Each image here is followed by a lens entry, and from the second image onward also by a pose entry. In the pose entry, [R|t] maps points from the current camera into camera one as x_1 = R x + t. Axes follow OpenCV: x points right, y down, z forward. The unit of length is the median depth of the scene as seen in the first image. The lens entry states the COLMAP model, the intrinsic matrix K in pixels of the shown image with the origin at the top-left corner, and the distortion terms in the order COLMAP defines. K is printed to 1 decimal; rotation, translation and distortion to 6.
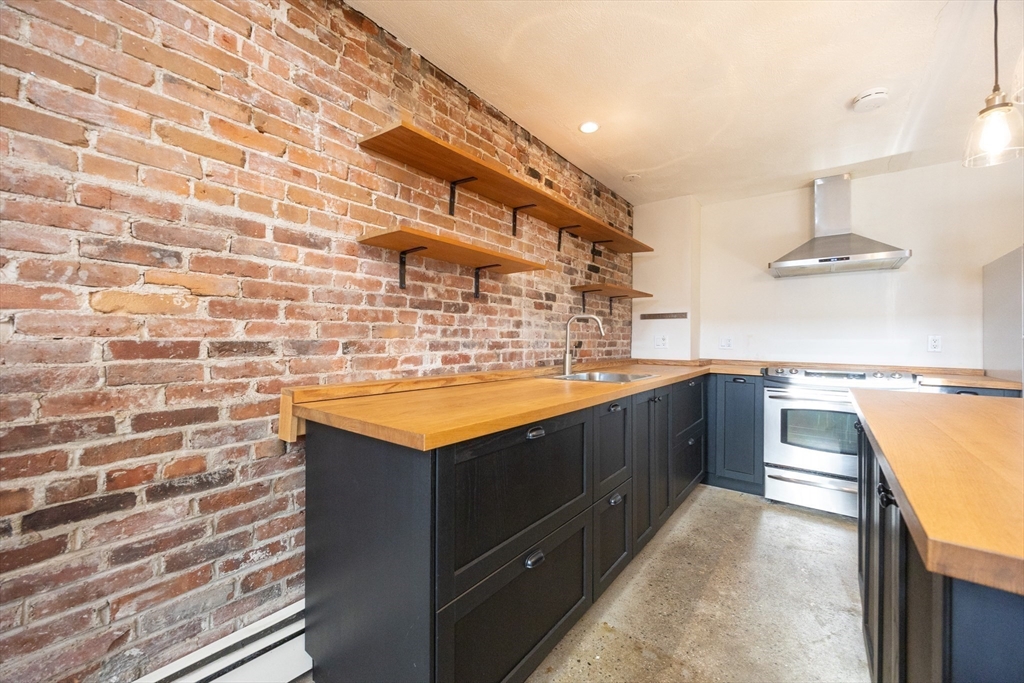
lens RADIAL K [[392.8, 0, 516.5], [0, 392.8, 337.6], [0, 0, 1]] dist [-0.002892, -0.000245]
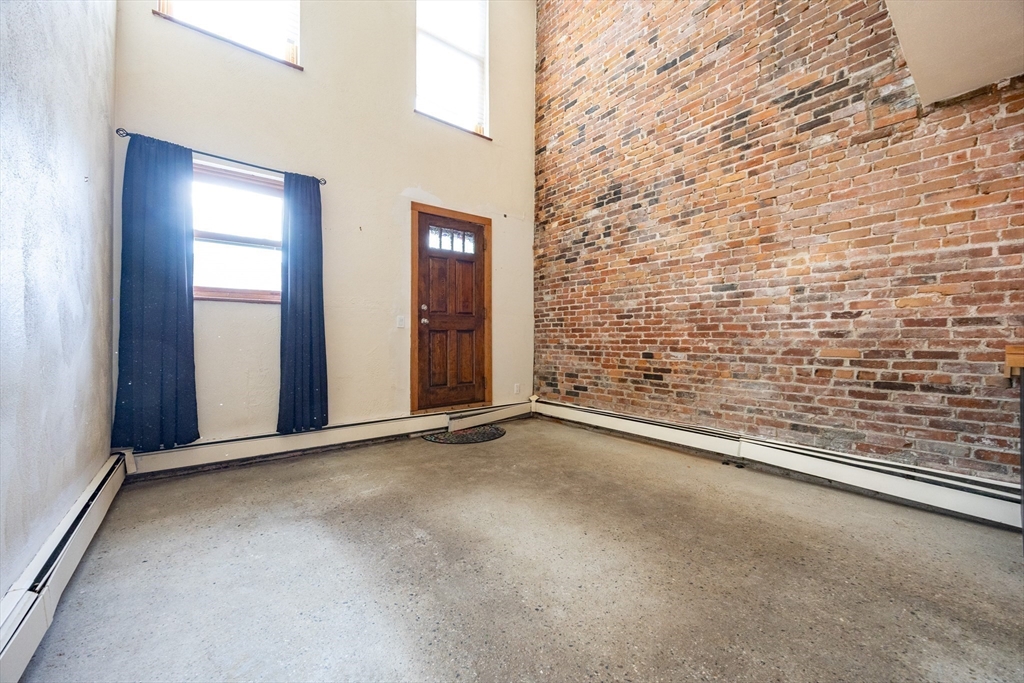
lens RADIAL K [[395.0, 0, 518.0], [0, 395.0, 335.4], [0, 0, 1]] dist [-0.003615, -0.000095]
pose [[-0.226890, -0.012559, -0.973840, 0.929117], [0.004509, 0.999893, -0.013945, 0.065674], [0.973910, -0.007555, -0.226809, -0.380303]]
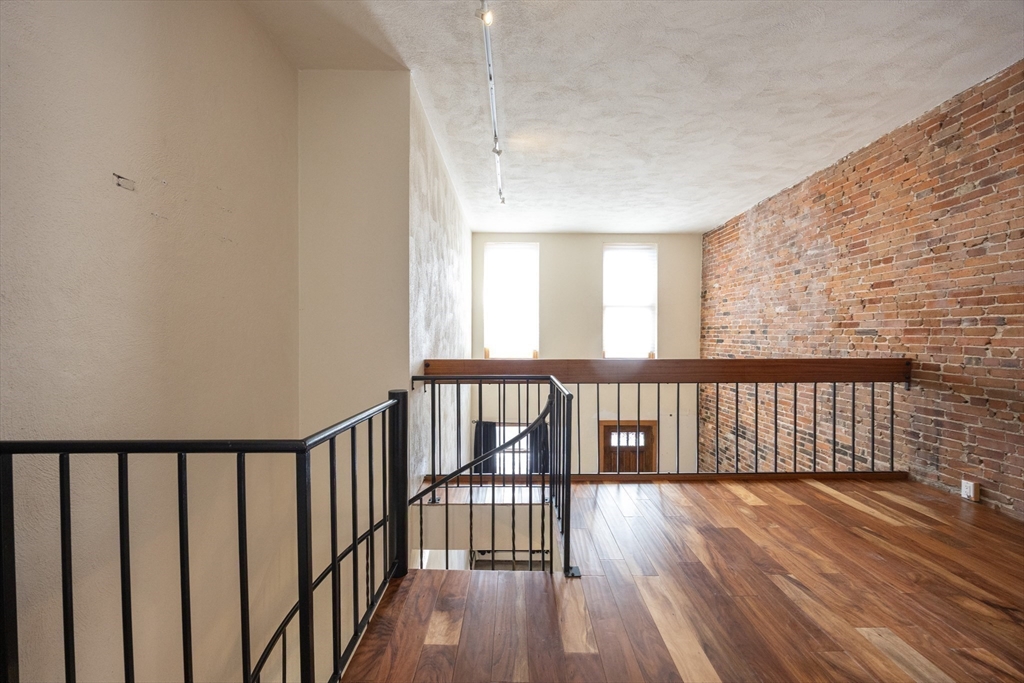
lens RADIAL K [[397.0, 0, 515.9], [0, 397.0, 342.7], [0, 0, 1]] dist [-0.001513, -0.000382]
pose [[-0.782517, 0.002197, -0.622626, 1.723303], [-0.002970, 0.999969, 0.007262, -1.336390], [0.622623, 0.007532, -0.782486, 0.811284]]
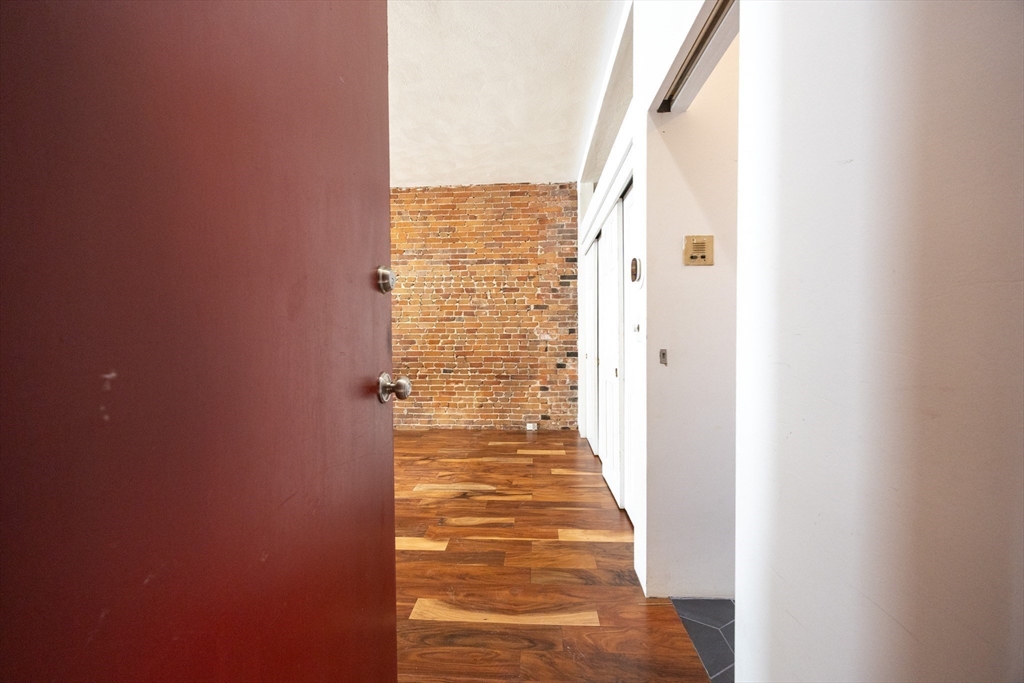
lens RADIAL K [[400.2, 0, 514.5], [0, 400.2, 343.4], [0, 0, 1]] dist [-0.000481, -0.000055]
pose [[0.569936, 0.012331, -0.821596, 2.134055], [0.015854, 0.999536, 0.025999, -1.344294], [0.821536, -0.027844, 0.569477, 0.105305]]
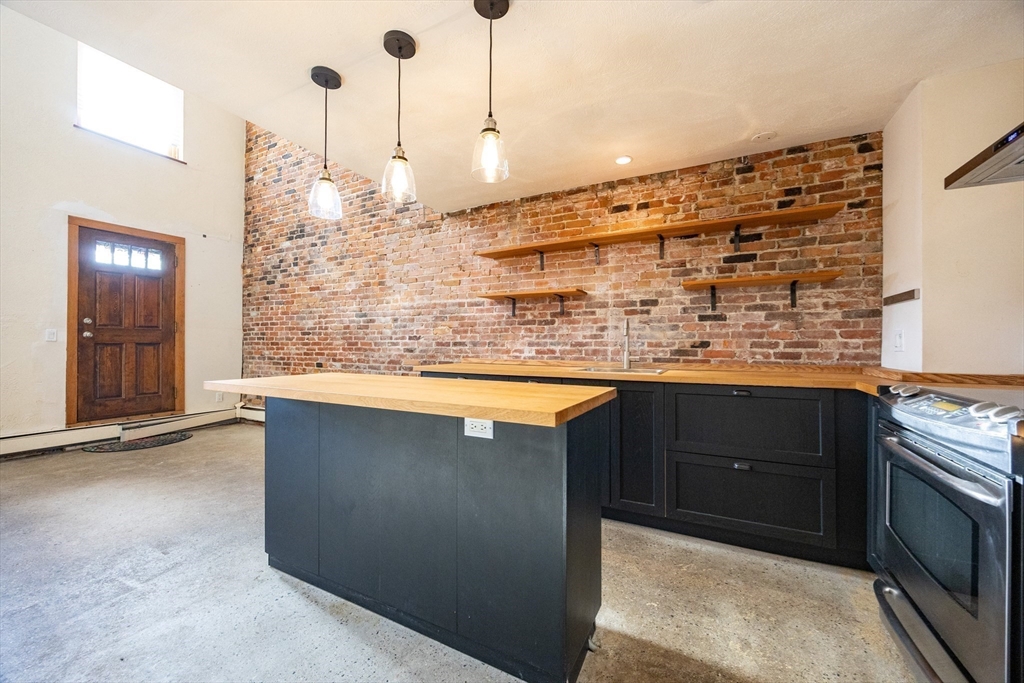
lens RADIAL K [[392.4, 0, 516.6], [0, 392.4, 341.6], [0, 0, 1]] dist [-0.002349, -0.000163]
pose [[0.183873, -0.012415, -0.982872, 1.492694], [0.003590, 0.999922, -0.011959, 0.029271], [0.982944, -0.001330, 0.183903, 0.538972]]
